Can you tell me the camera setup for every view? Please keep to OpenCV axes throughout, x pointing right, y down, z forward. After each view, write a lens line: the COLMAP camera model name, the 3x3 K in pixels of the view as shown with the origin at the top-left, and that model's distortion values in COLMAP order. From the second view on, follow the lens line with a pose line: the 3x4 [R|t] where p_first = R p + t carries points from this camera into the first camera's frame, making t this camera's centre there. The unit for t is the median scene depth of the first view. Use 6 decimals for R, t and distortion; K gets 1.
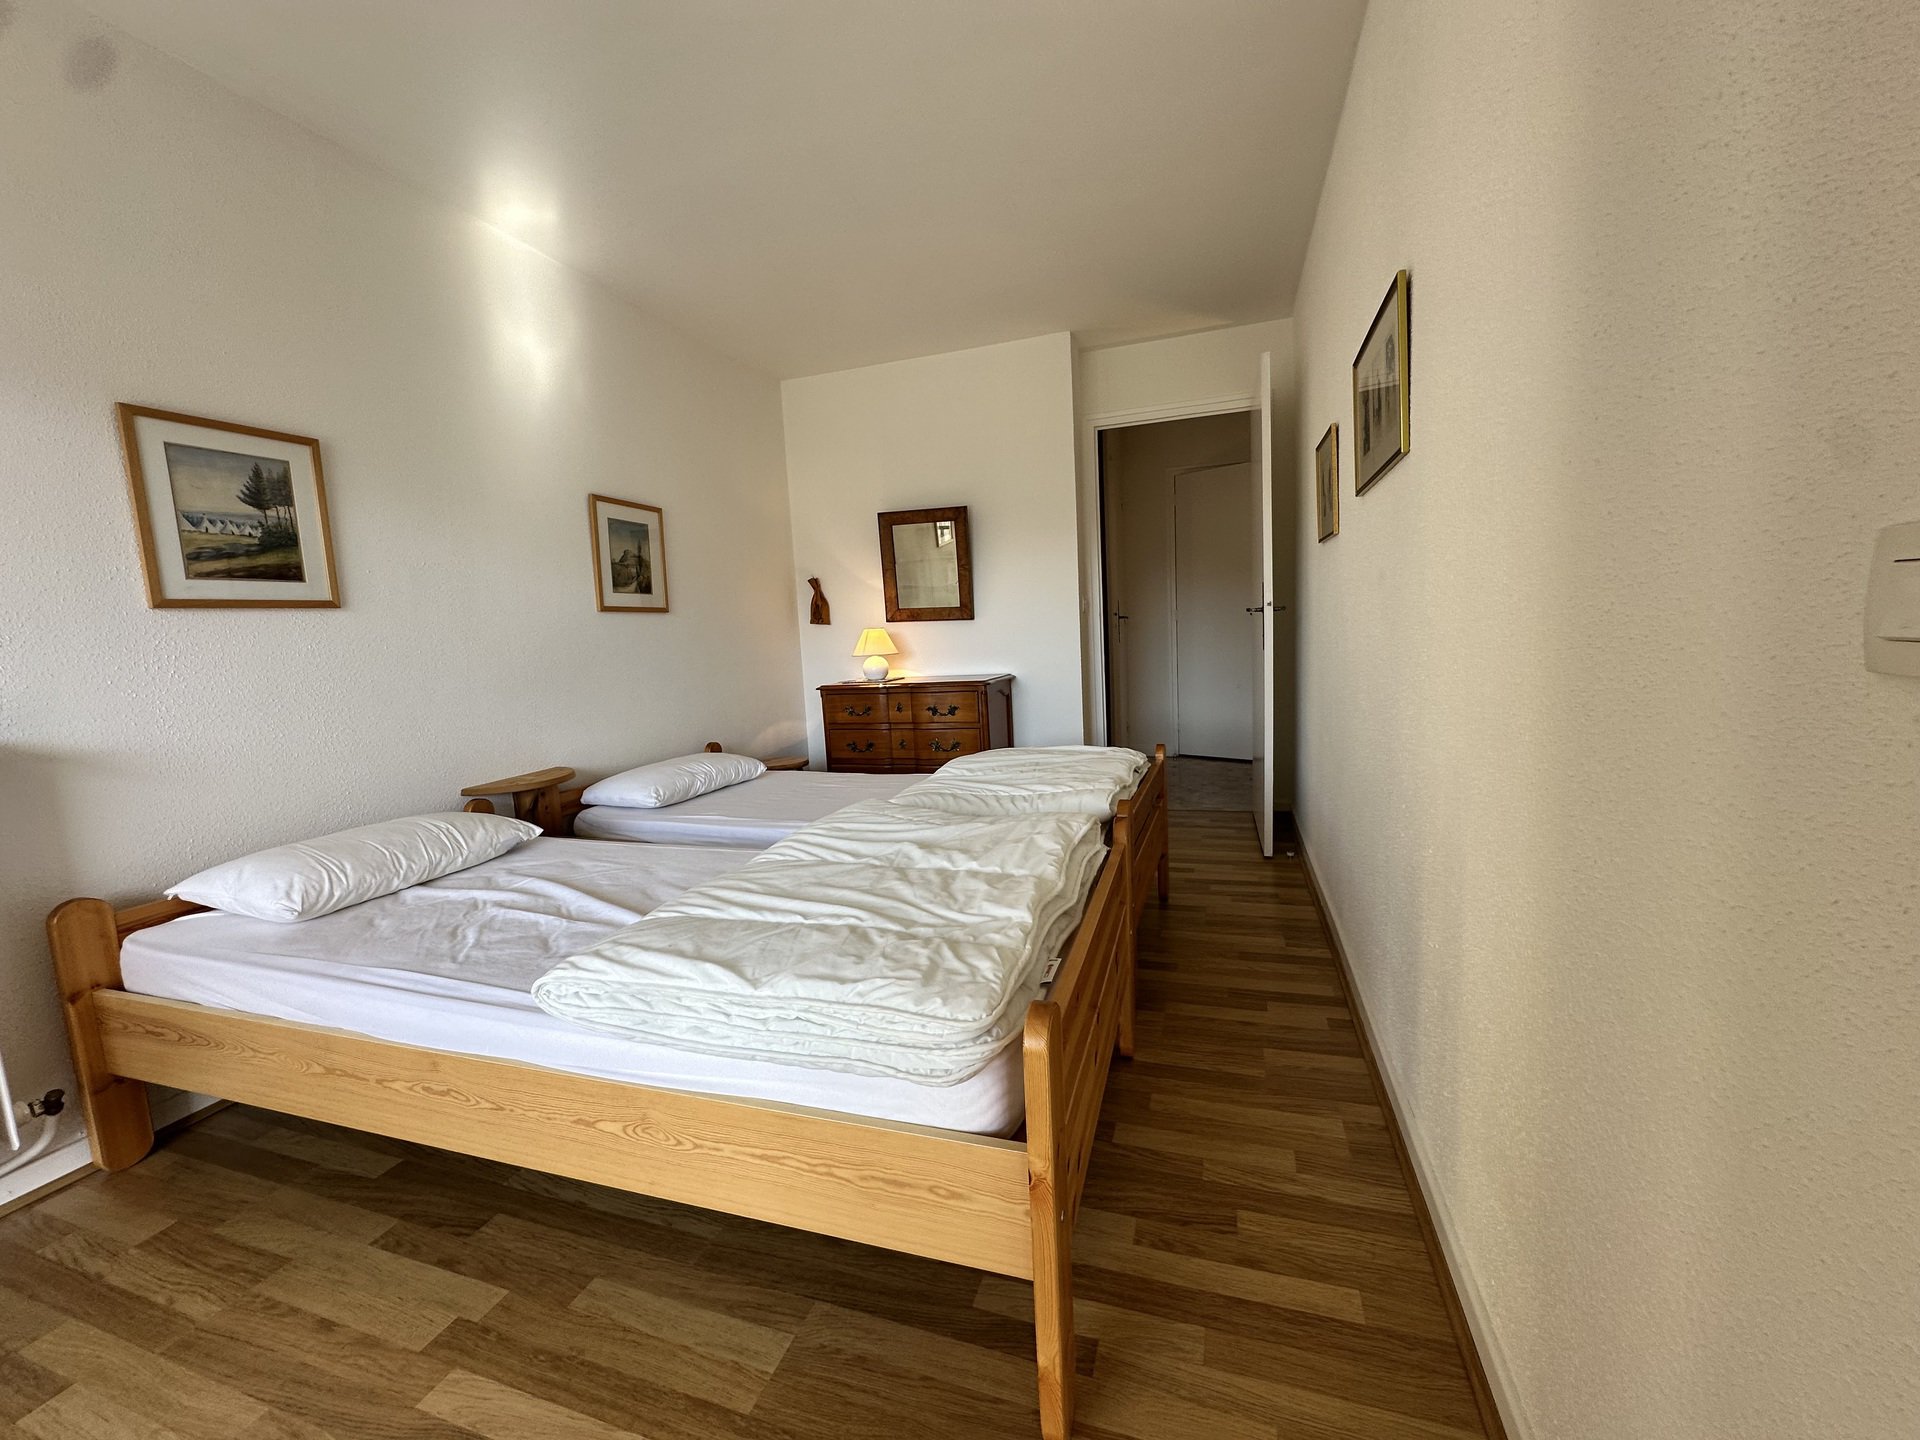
lens RADIAL K [[763.8, 0, 960.0], [0, 763.8, 720.0], [0, 0, 1]] dist [-0.001837, -0.000875]
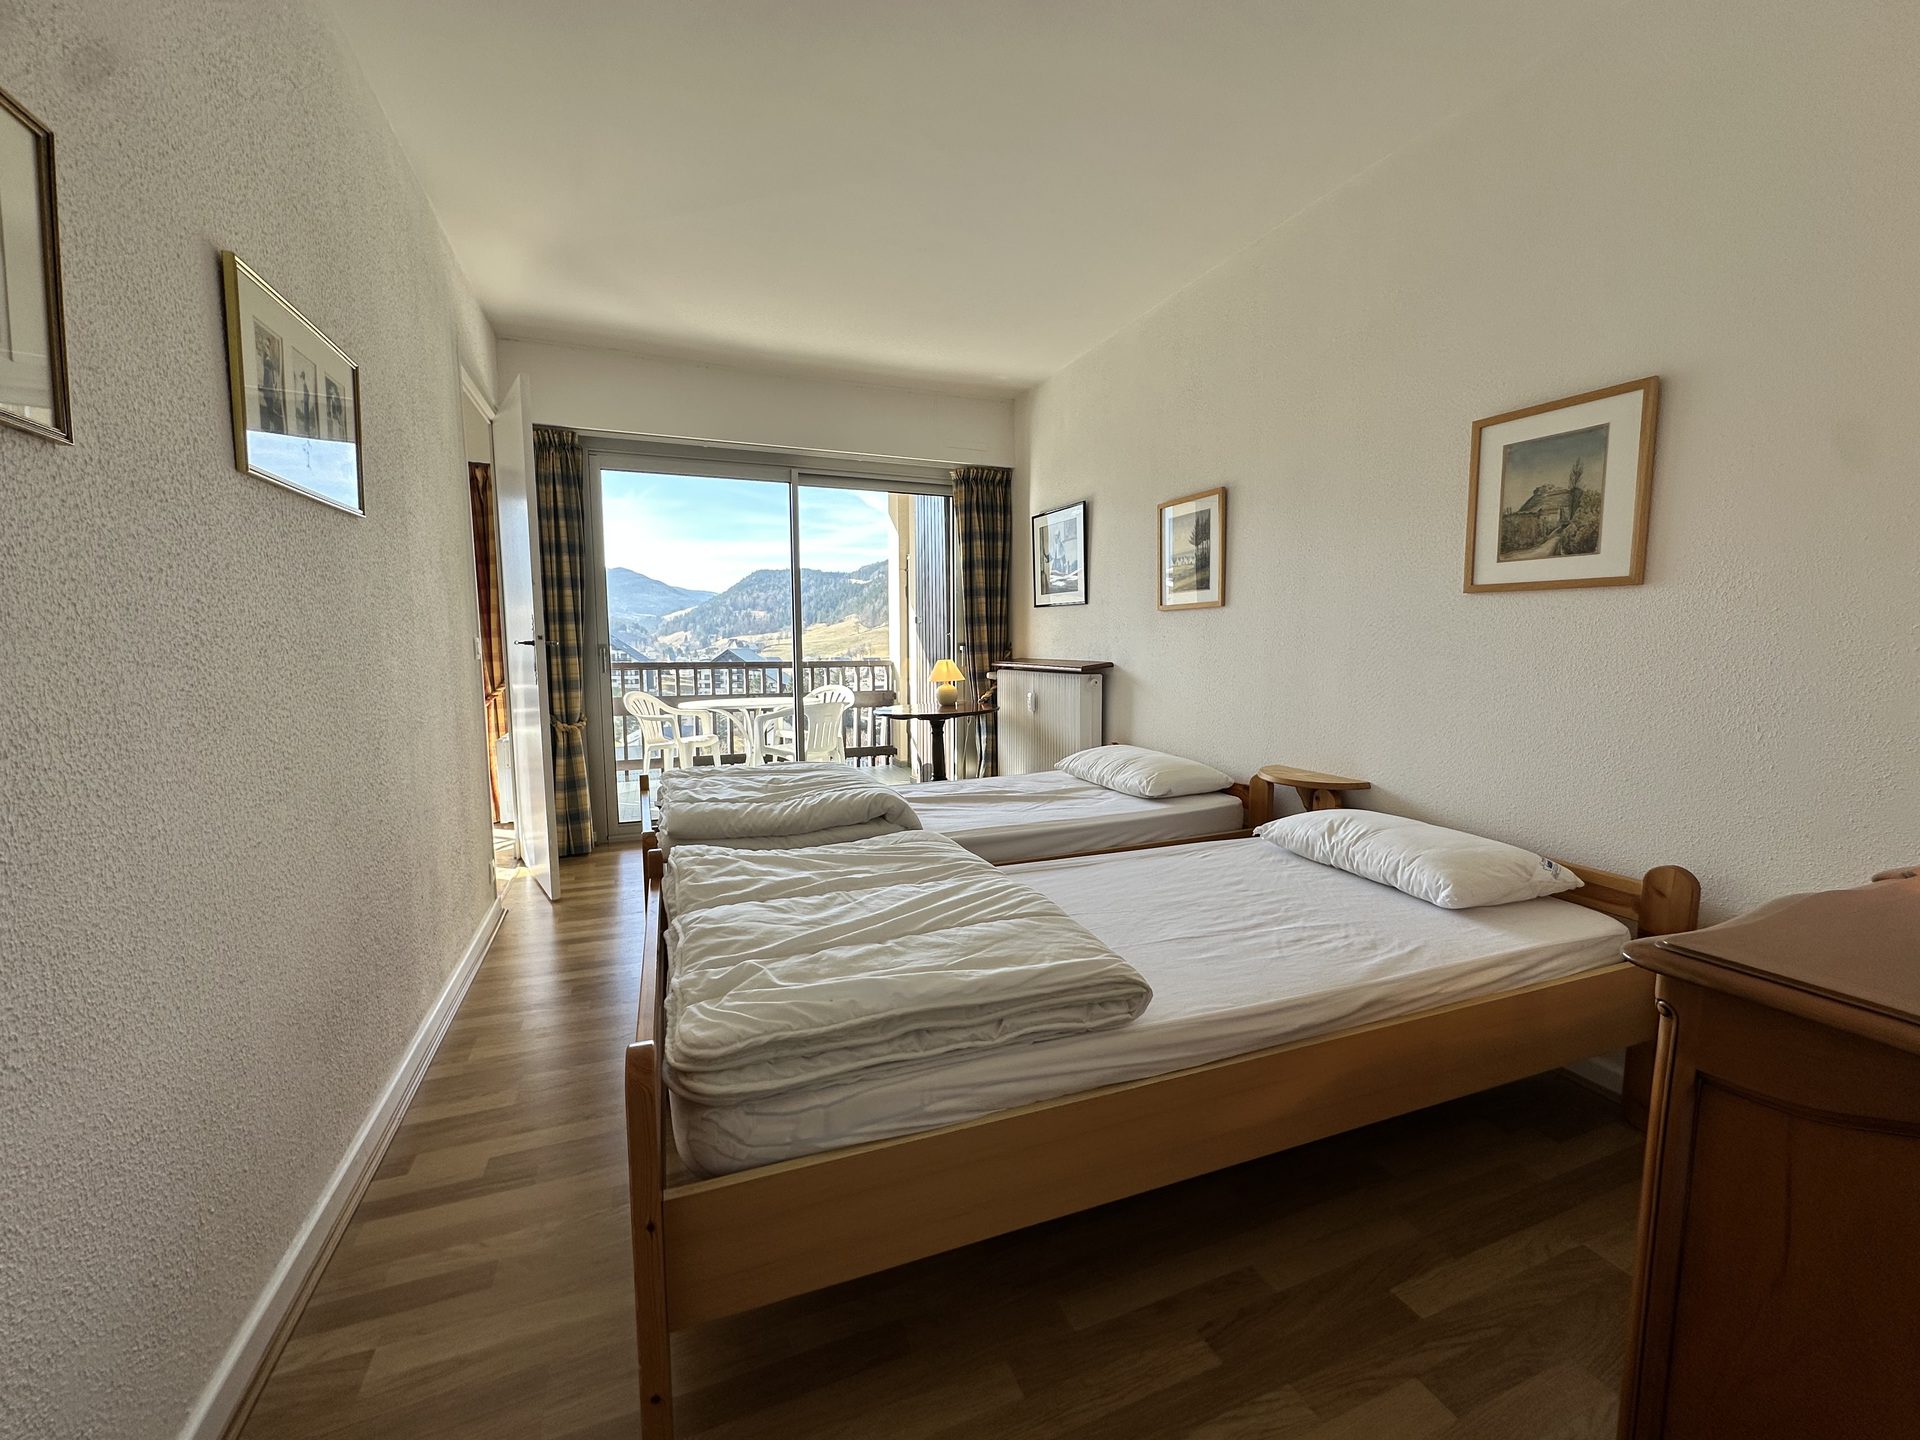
lens RADIAL K [[763.8, 0, 960.0], [0, 763.8, 720.0], [0, 0, 1]] dist [-0.001837, -0.000875]
pose [[-0.757972, 0.115489, -0.641982, 0.492206], [-0.041107, 0.973788, 0.223714, -0.246237], [0.650990, 0.195959, -0.733357, 1.824565]]
